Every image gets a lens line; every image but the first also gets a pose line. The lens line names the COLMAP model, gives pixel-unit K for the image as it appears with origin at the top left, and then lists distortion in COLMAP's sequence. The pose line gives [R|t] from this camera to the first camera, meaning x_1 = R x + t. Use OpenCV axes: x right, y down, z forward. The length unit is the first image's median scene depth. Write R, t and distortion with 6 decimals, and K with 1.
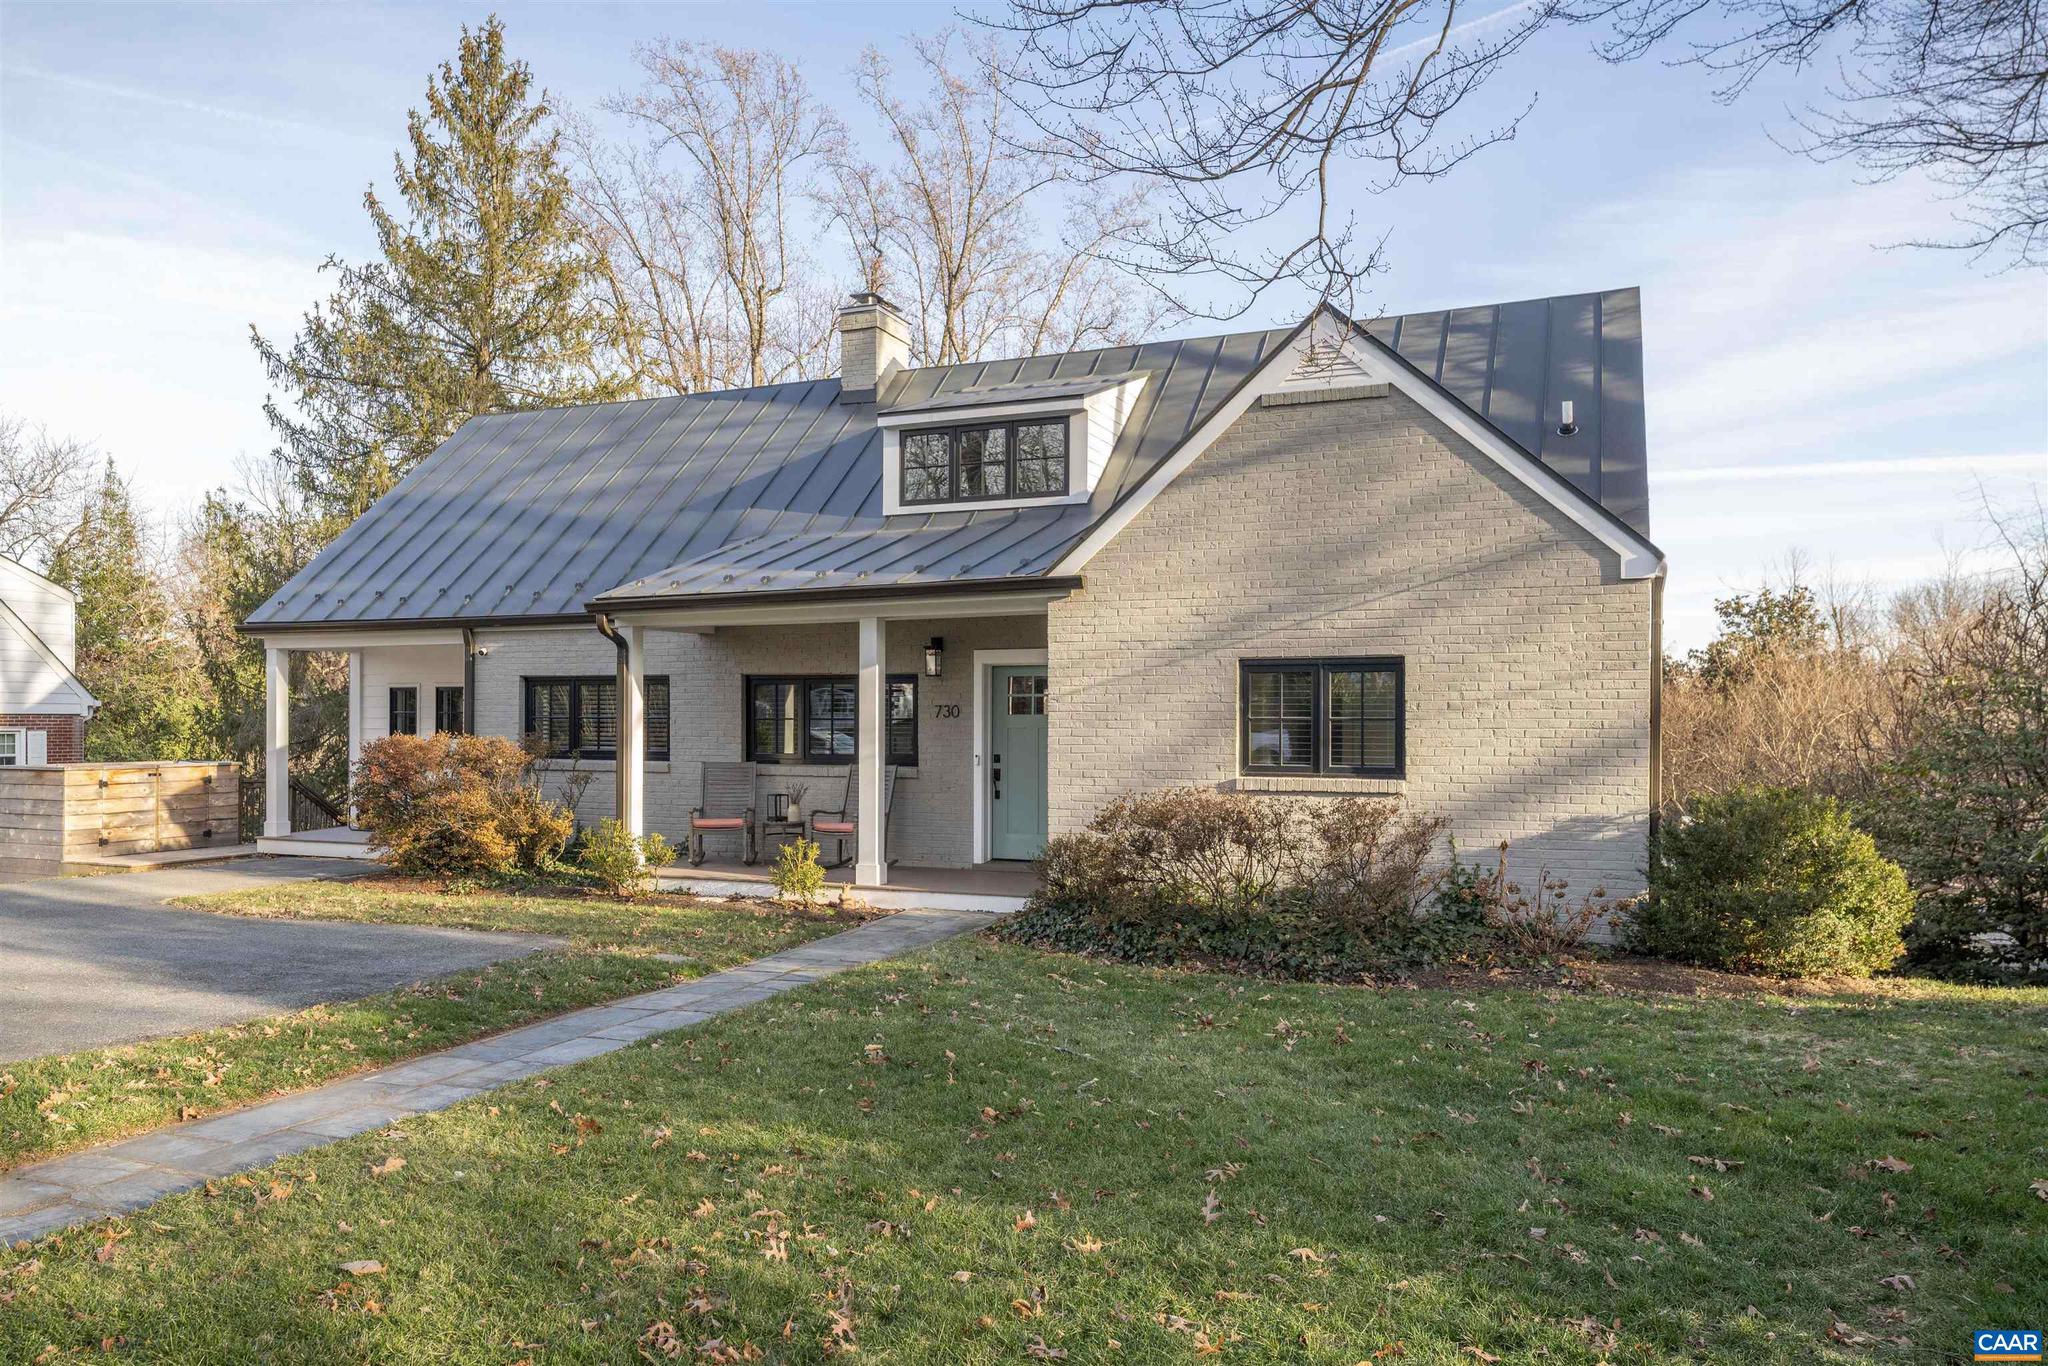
lens RADIAL K [[1455.6, 0, 959.4], [0, 1455.6, 729.0], [0, 0, 1]] dist [0.002231, 0.000844]
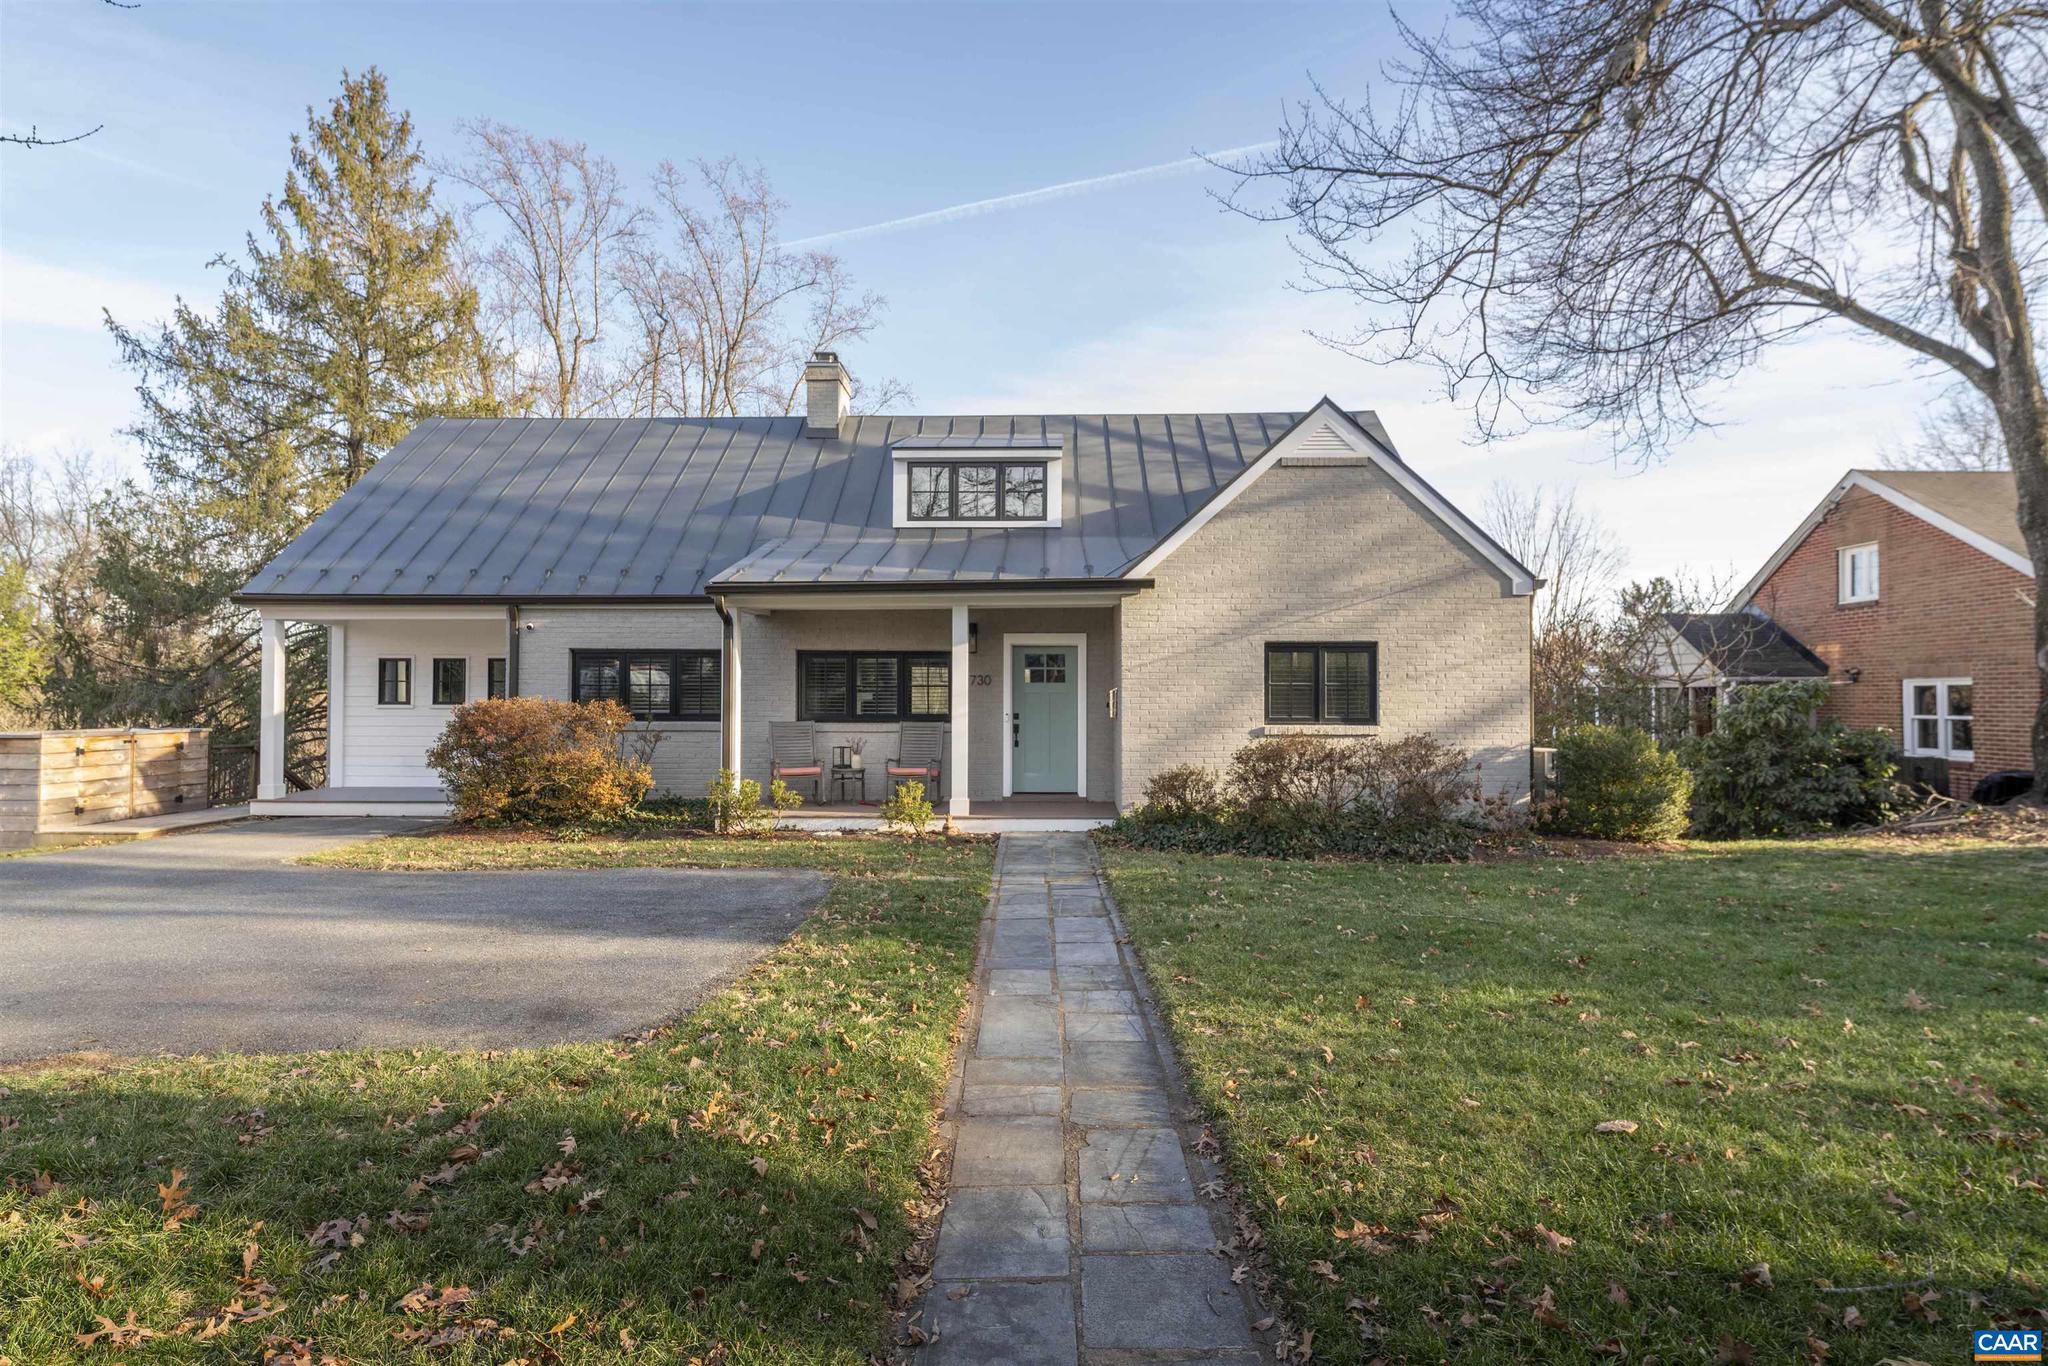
lens RADIAL K [[1060.5, 0, 1024.0], [0, 1060.5, 683.0], [0, 0, 1]] dist [0.000148, 0.001007]
pose [[0.921953, 0.004571, 0.387274, -0.335845], [0.002902, 0.999821, -0.018710, 0.008127], [-0.387290, 0.018373, 0.921775, 0.110909]]
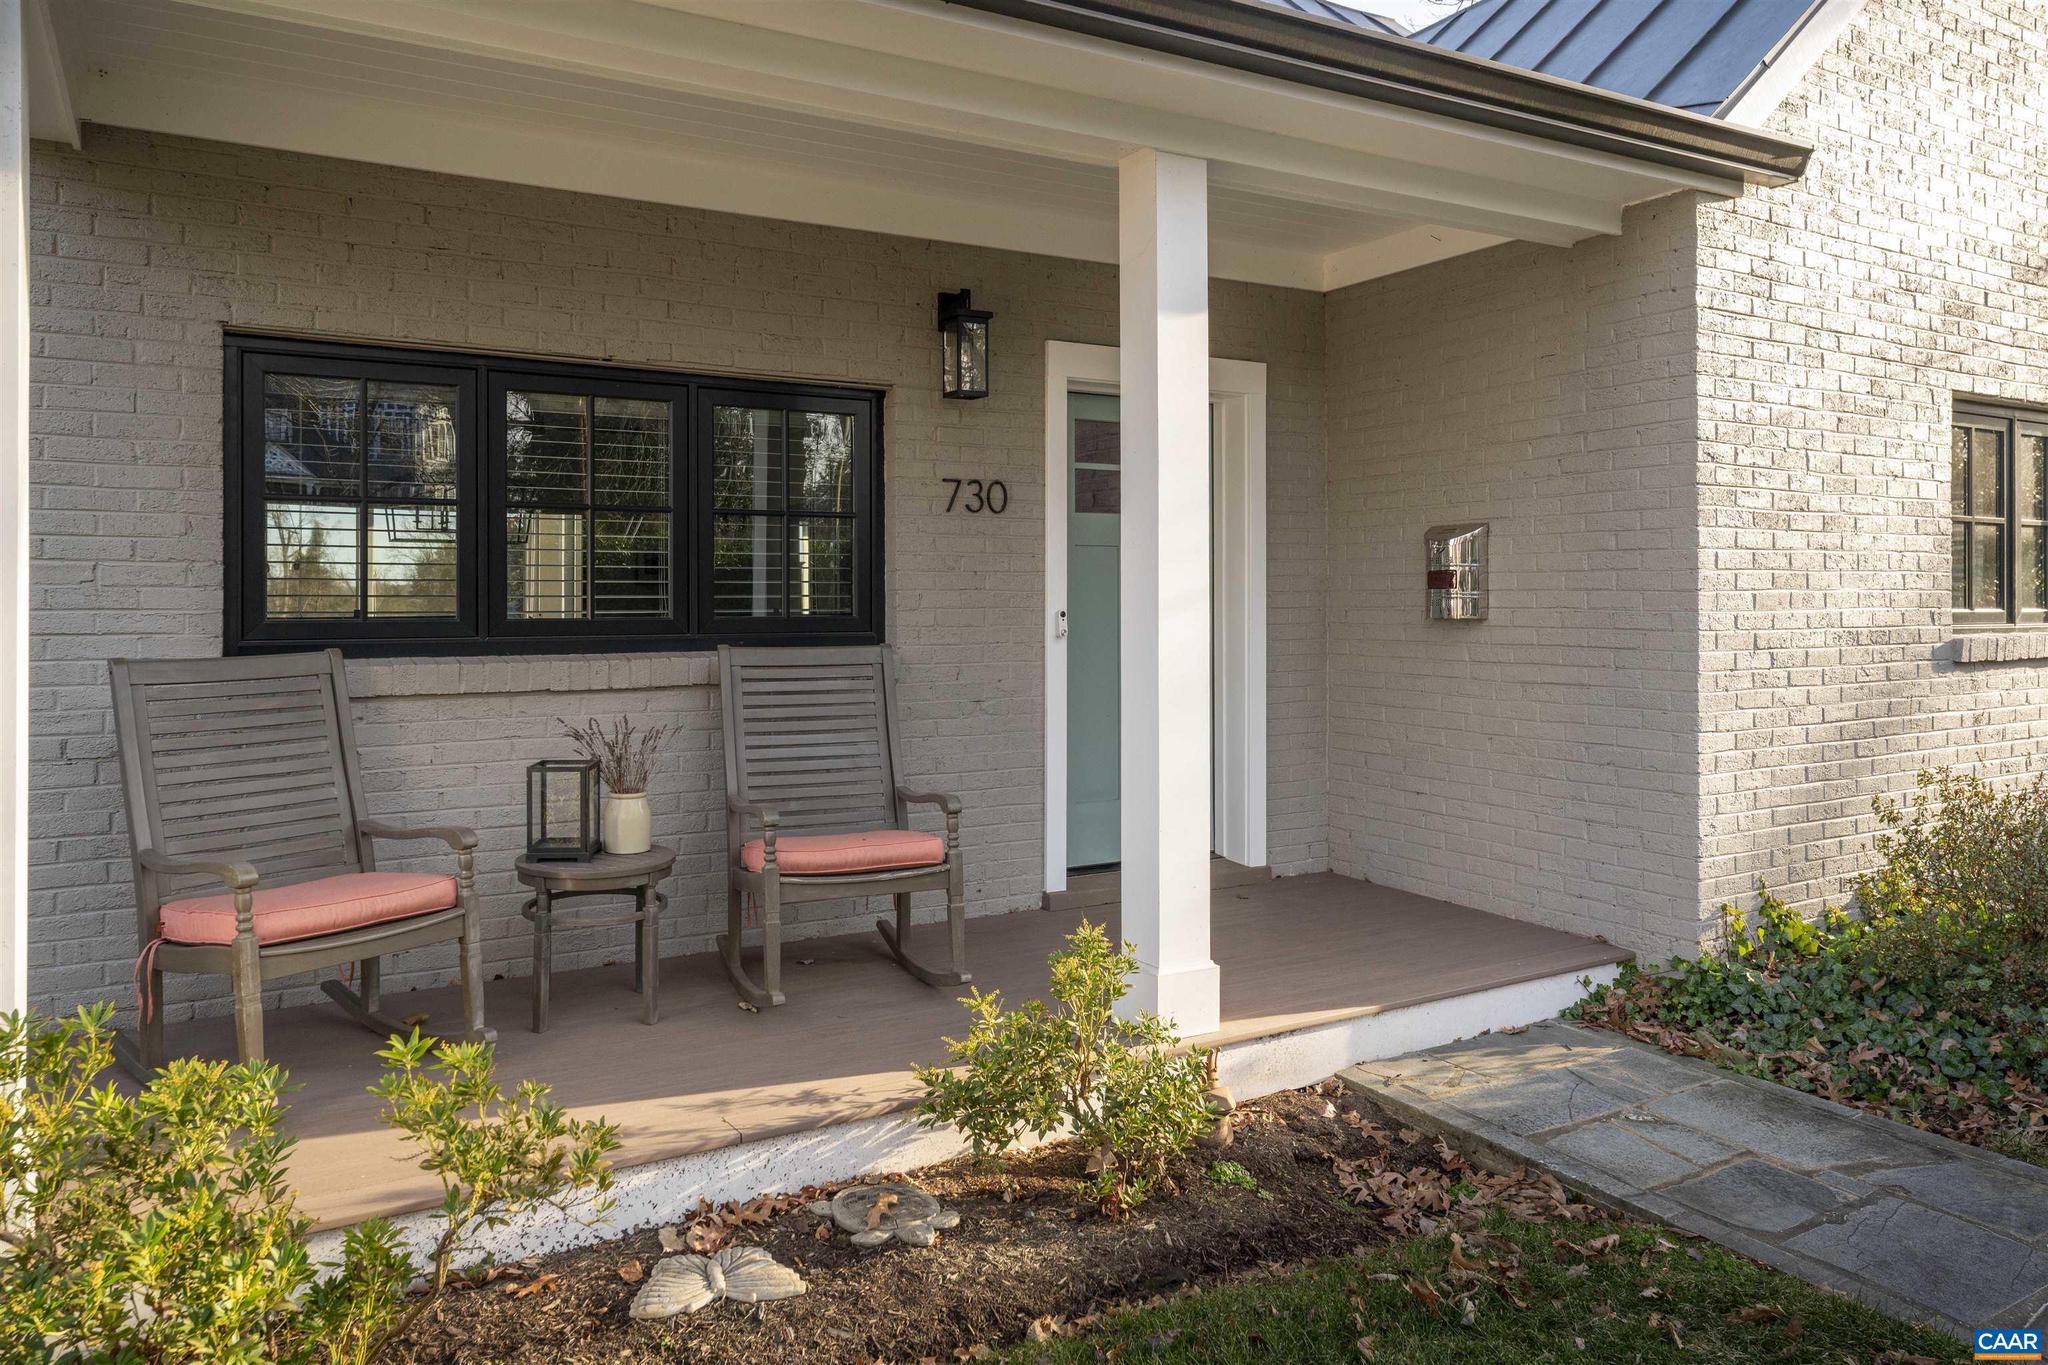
lens RADIAL K [[1383.3, 0, 1024.7], [0, 1383.3, 591.9], [0, 0, 1]] dist [-0.001496, -0.000129]
pose [[0.582762, 0.001338, 0.812642, -0.285208], [0.008844, 0.999929, -0.007989, 0.015307], [-0.812595, 0.011842, 0.582709, 0.775351]]
